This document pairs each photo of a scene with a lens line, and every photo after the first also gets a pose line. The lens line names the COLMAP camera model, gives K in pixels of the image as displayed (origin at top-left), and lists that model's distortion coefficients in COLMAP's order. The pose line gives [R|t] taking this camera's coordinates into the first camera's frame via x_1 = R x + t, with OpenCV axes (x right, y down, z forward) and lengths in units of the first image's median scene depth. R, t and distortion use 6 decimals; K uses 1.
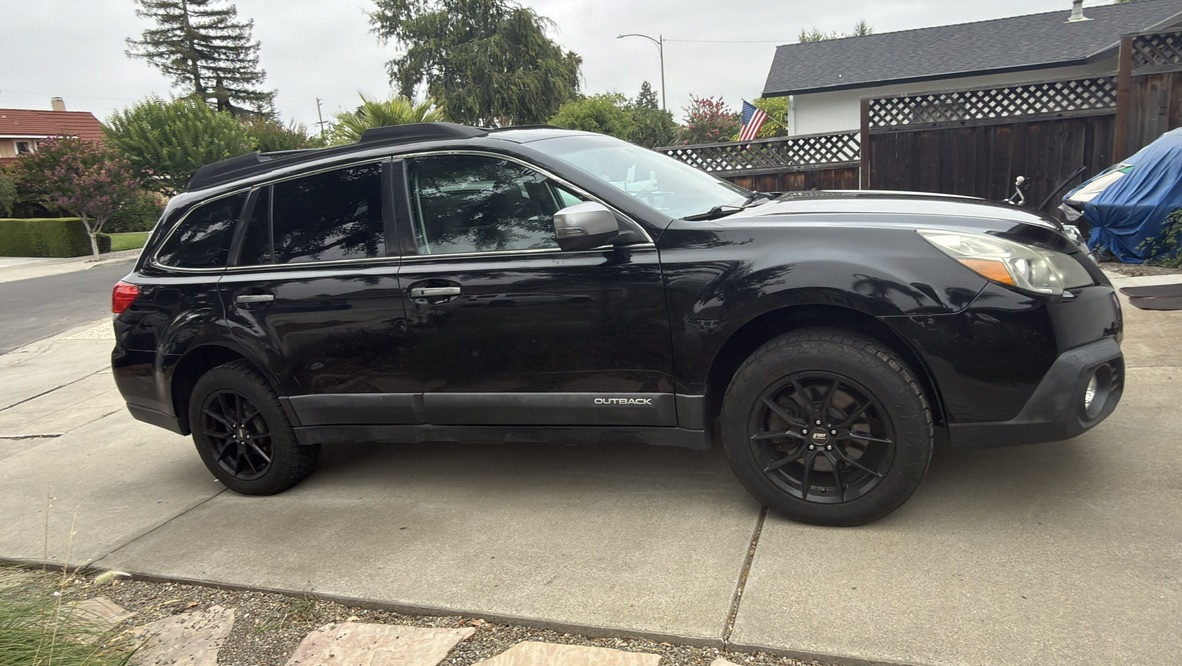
lens RADIAL K [[711.3, 0, 591.0], [0, 711.3, 333.0], [0, 0, 1]] dist [-0.020858, 0.000045]
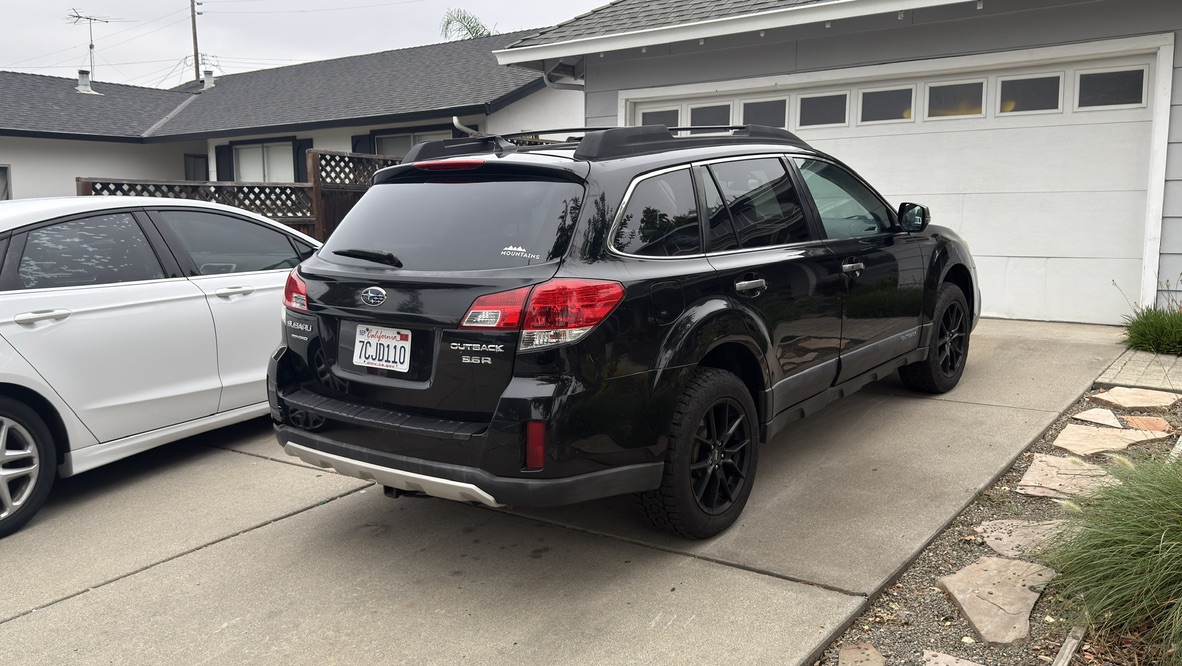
lens RADIAL K [[911.3, 0, 591.0], [0, 911.3, 333.0], [0, 0, 1]] dist [0.003310, 0.001139]
pose [[0.312973, -0.037352, 0.949027, -0.634075], [0.191723, 0.981140, -0.024611, 0.001994], [-0.930210, 0.189653, 0.314232, 0.324774]]
